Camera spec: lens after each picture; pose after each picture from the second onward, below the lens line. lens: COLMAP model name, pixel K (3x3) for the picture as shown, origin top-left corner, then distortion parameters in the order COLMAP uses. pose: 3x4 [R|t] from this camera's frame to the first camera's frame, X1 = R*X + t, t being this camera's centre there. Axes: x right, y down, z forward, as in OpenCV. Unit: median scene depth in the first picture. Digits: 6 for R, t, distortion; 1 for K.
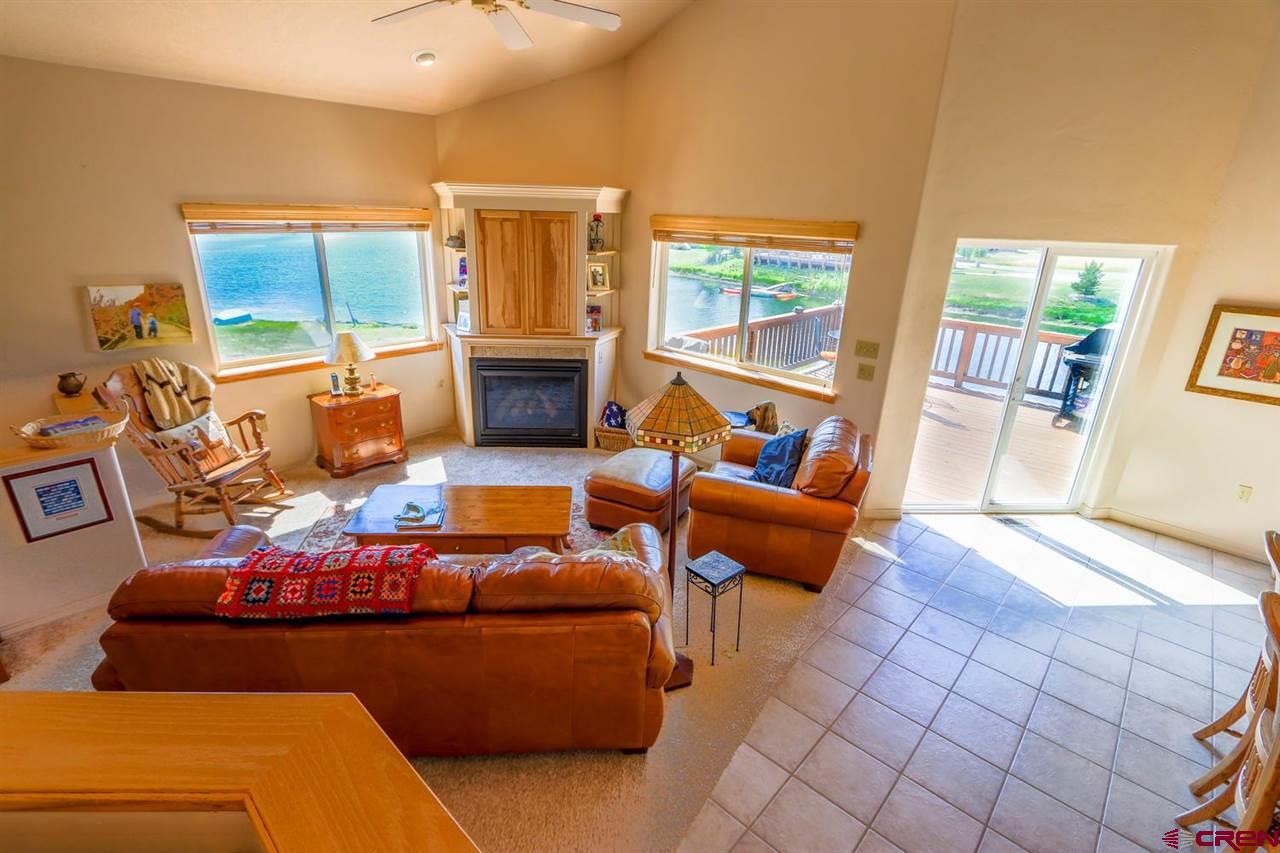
lens RADIAL K [[592.6, 0, 633.8], [0, 592.6, 430.5], [0, 0, 1]] dist [-0.015543, 0.000551]
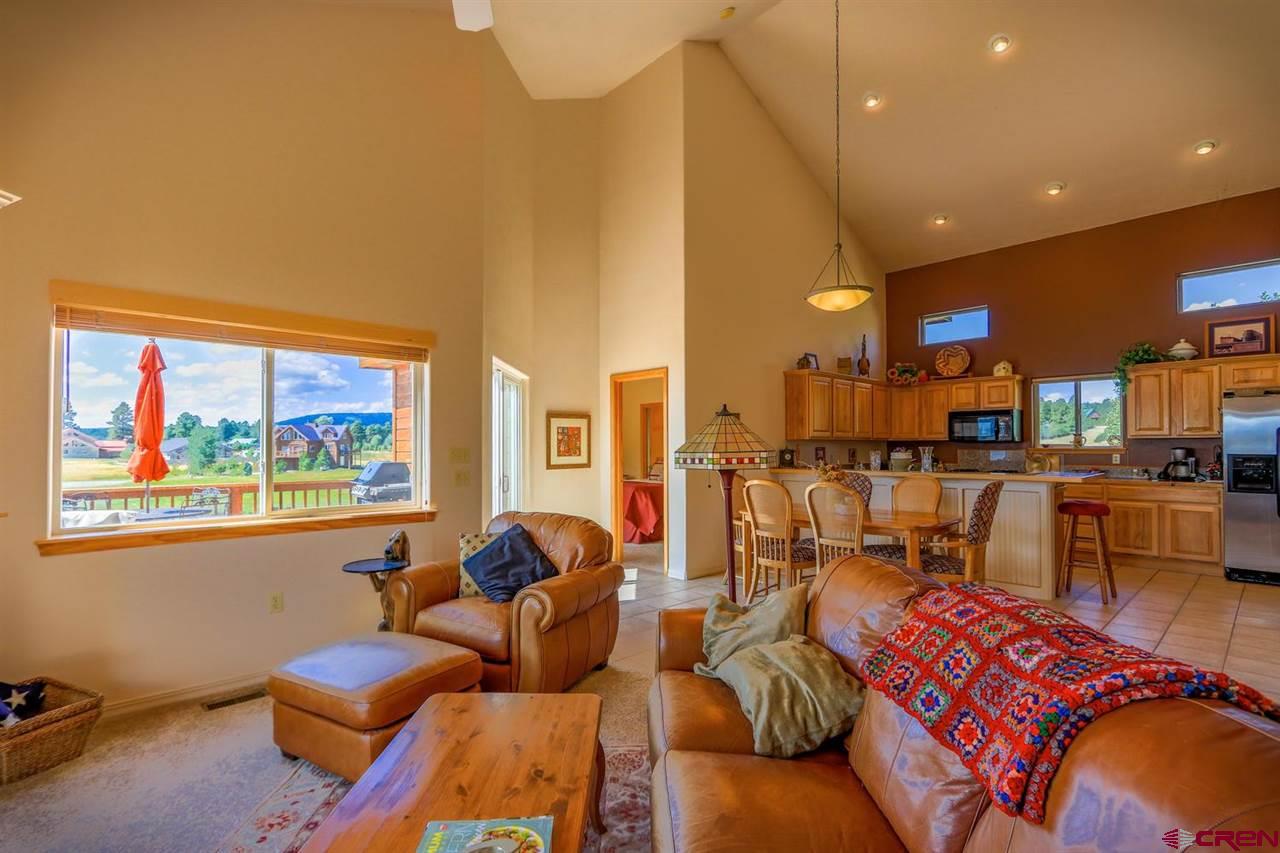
lens RADIAL K [[594.8, 0, 626.4], [0, 594.8, 438.5], [0, 0, 1]] dist [0.000367, -0.000103]
pose [[0.084381, -0.018231, 0.996267, -0.491832], [0.346020, 0.938149, -0.012140, -0.046267], [-0.934425, 0.345752, 0.085470, 0.553490]]
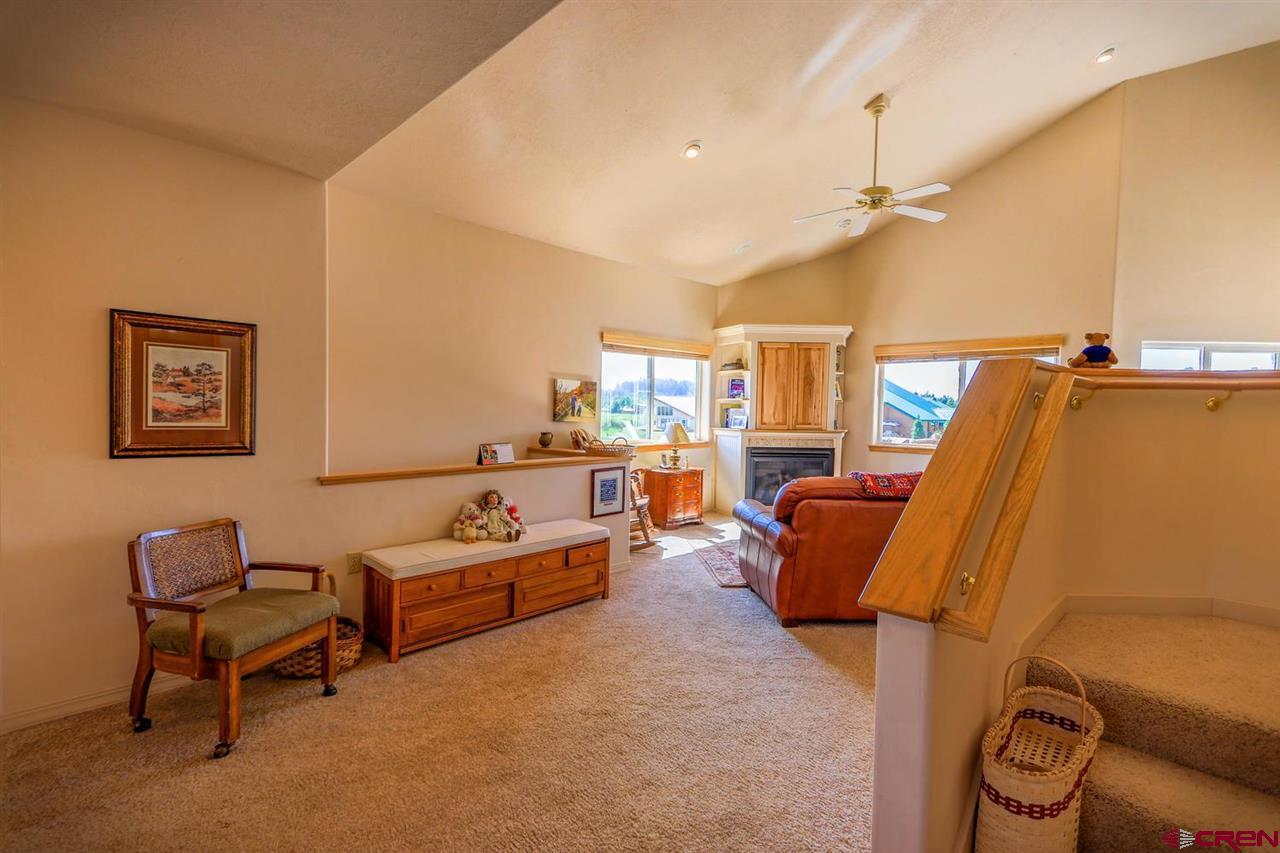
lens RADIAL K [[582.8, 0, 630.5], [0, 582.8, 423.2], [0, 0, 1]] dist [0.001943, 0.000203]
pose [[0.999105, -0.014758, -0.039630, -0.528047], [0.001398, 0.948138, -0.317855, 0.263872], [0.042266, 0.317515, 0.947311, -0.295332]]
